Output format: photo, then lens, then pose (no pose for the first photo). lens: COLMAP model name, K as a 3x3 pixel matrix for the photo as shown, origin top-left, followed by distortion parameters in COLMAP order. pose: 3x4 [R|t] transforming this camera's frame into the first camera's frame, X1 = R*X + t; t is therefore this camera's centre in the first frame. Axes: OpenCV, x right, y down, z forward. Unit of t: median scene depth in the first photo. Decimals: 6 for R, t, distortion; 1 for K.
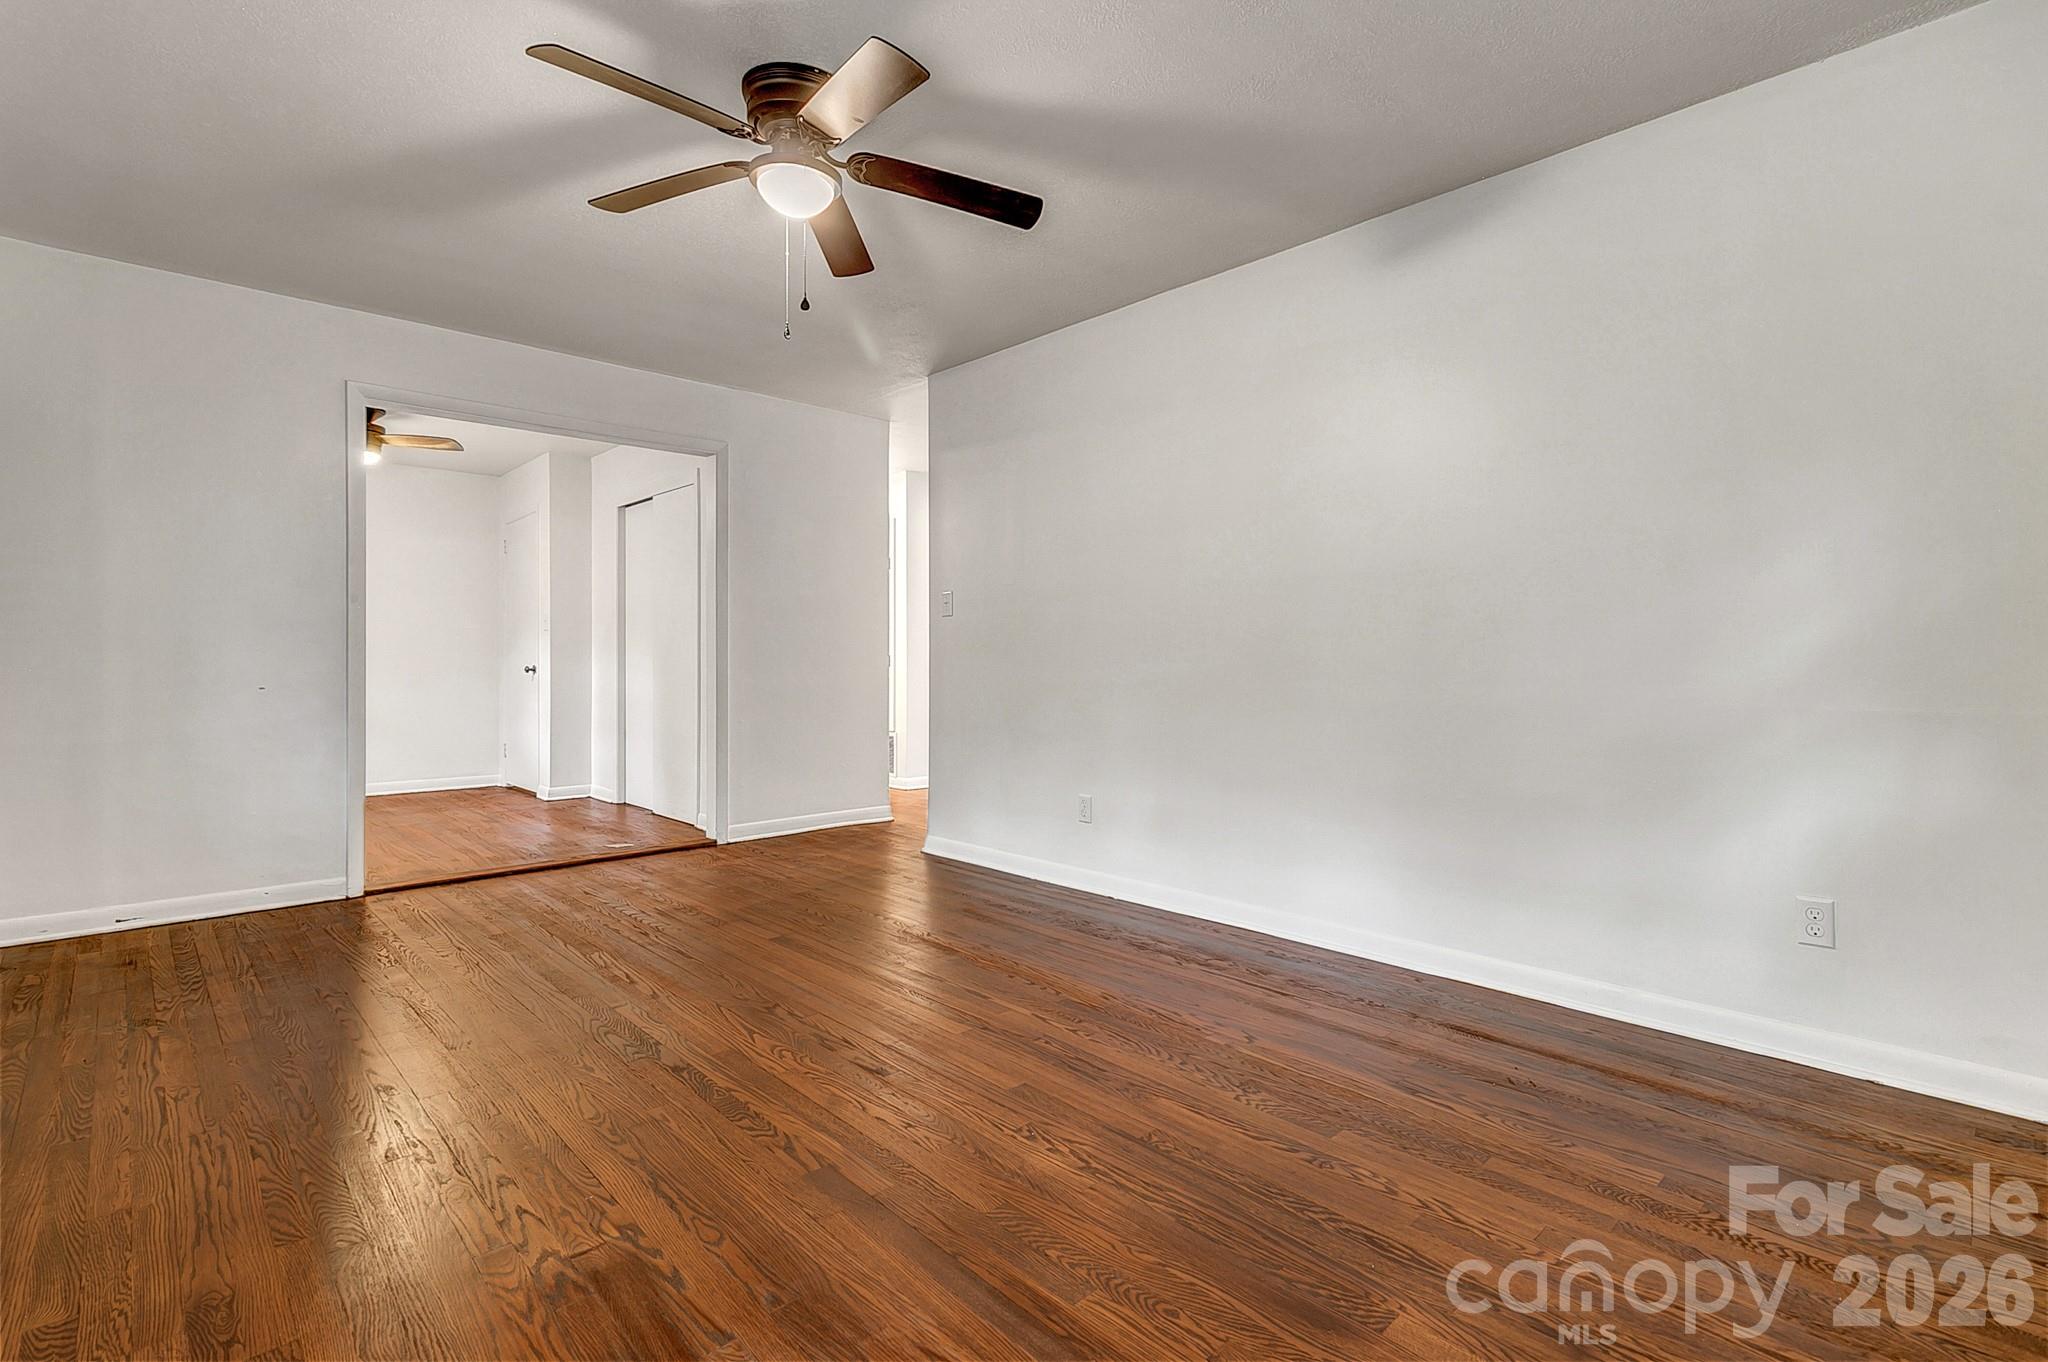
lens RADIAL K [[947.1, 0, 1030.4], [0, 947.1, 666.7], [0, 0, 1]] dist [0.004883, -0.000723]
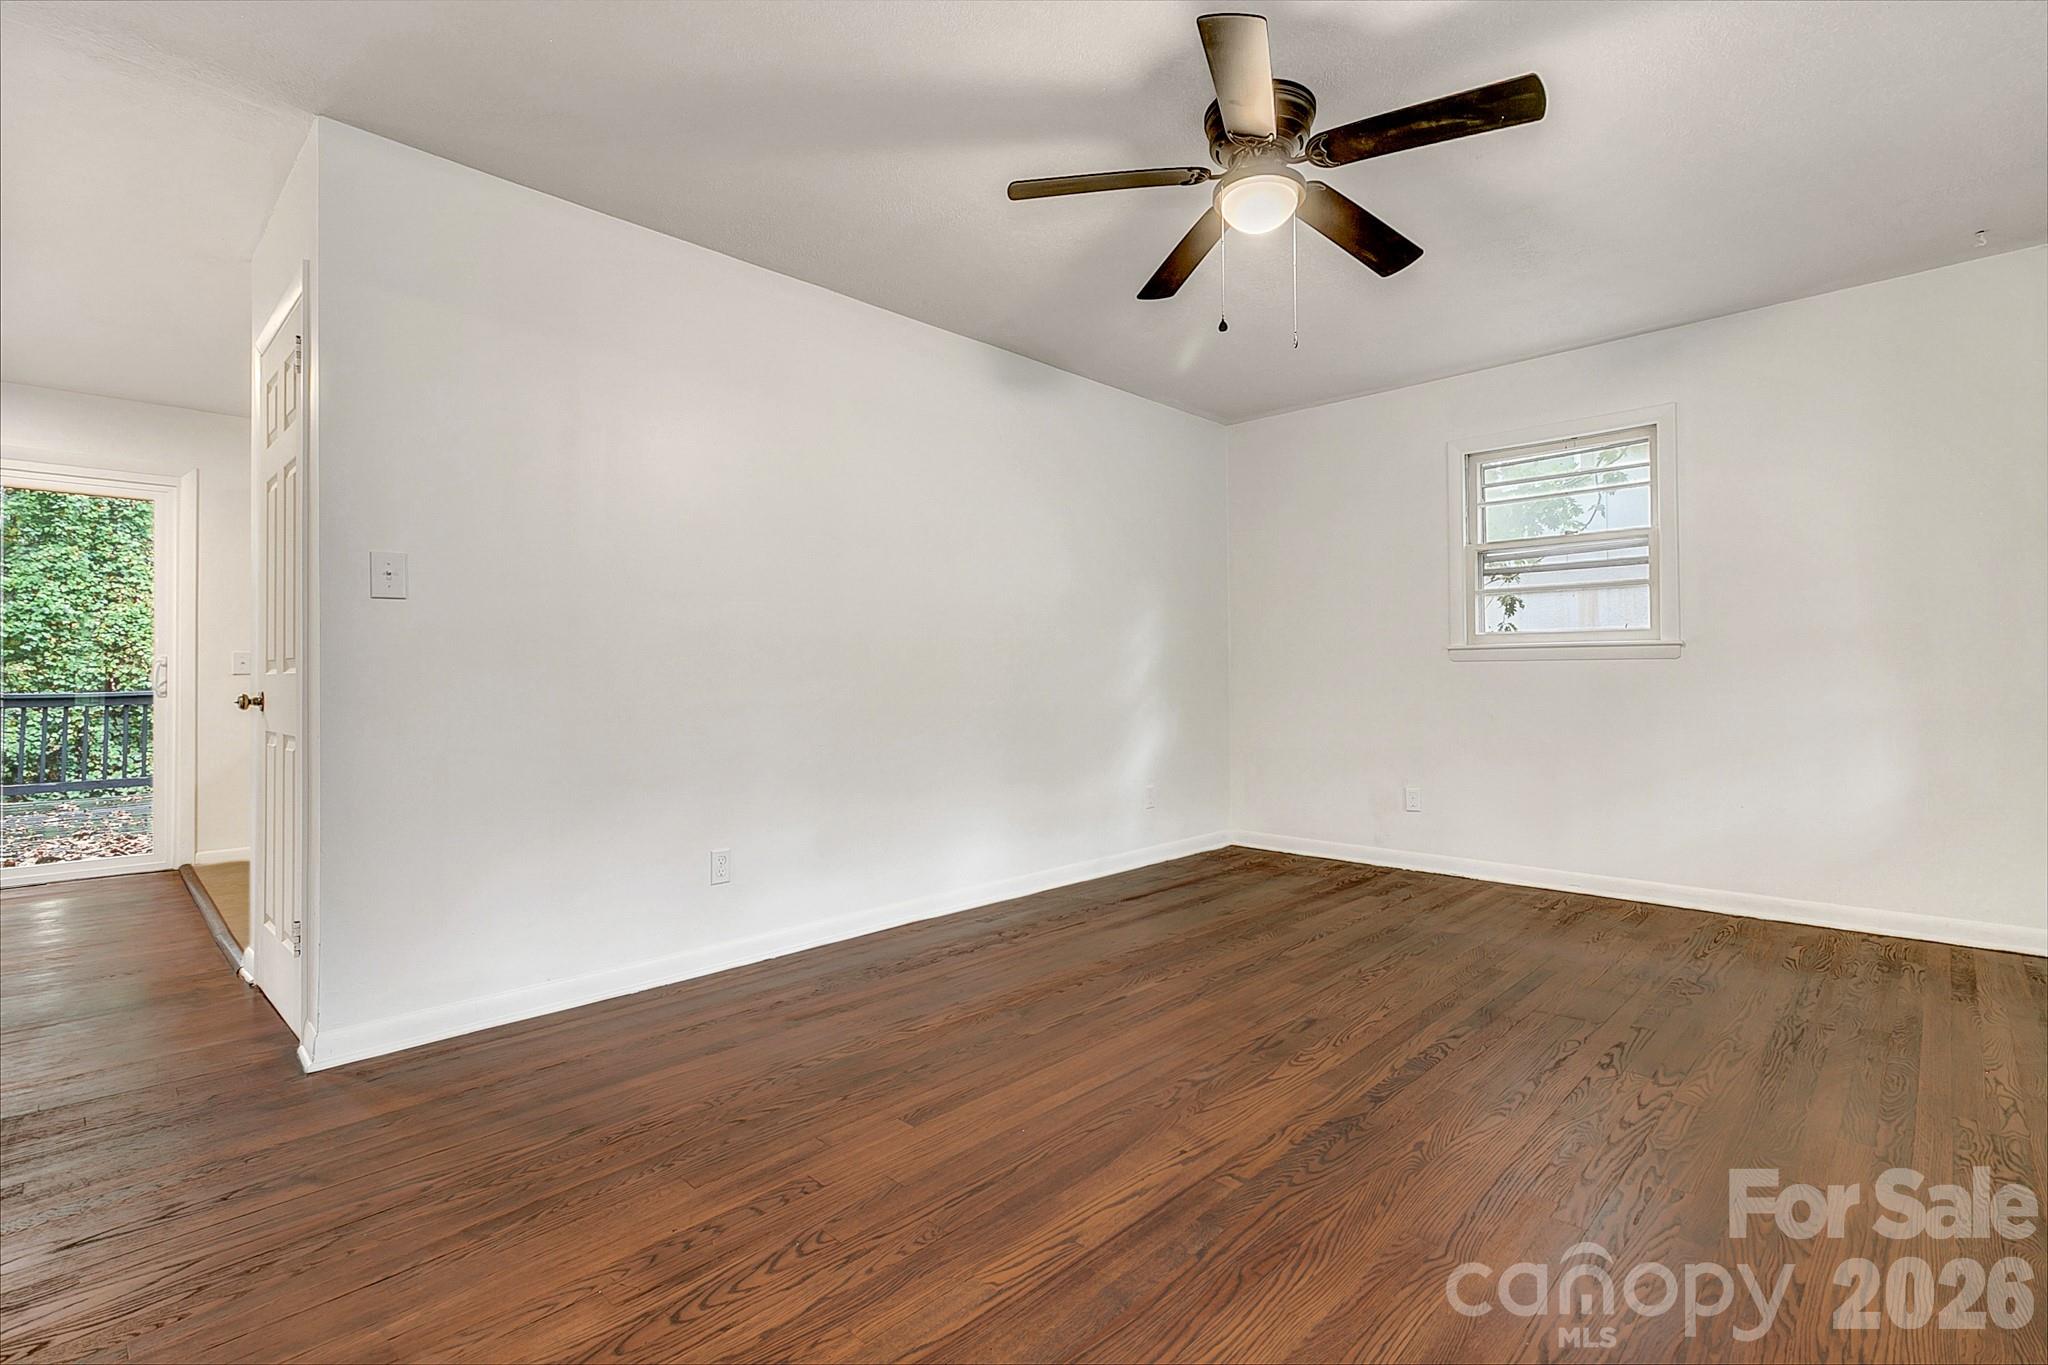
lens RADIAL K [[947.1, 0, 1017.4], [0, 947.1, 668.5], [0, 0, 1]] dist [0.004883, -0.000723]
pose [[-0.037171, 0.007405, 0.999281, -1.085730], [0.014108, 0.999877, -0.006885, -0.008516], [-0.999209, 0.013842, -0.037271, 1.144275]]
